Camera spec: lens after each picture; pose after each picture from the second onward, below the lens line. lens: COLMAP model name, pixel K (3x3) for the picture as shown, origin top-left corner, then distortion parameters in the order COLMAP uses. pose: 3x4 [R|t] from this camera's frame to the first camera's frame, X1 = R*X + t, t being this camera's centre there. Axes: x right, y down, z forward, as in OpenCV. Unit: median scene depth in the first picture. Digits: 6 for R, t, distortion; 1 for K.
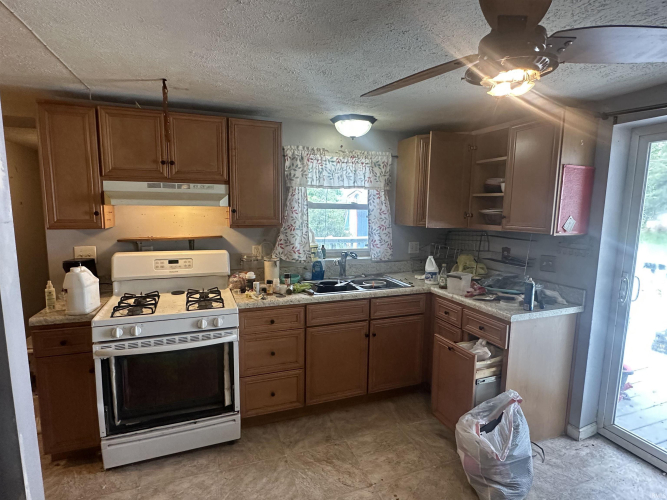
lens RADIAL K [[349.5, 0, 331.4], [0, 349.5, 249.9], [0, 0, 1]] dist [0.000307, 0.000352]
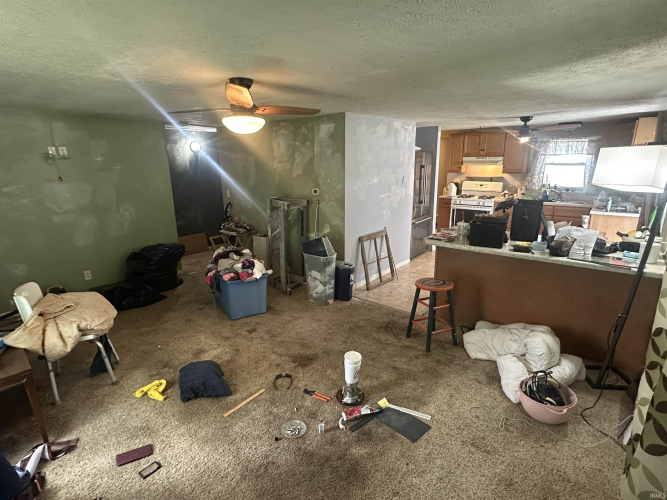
lens RADIAL K [[349.5, 0, 331.4], [0, 349.5, 249.9], [0, 0, 1]] dist [0.000307, 0.000352]
pose [[0.509679, 0.198779, -0.837087, 1.457154], [-0.089385, 0.979913, 0.178271, 0.156631], [0.855709, -0.016038, 0.517209, -1.567047]]
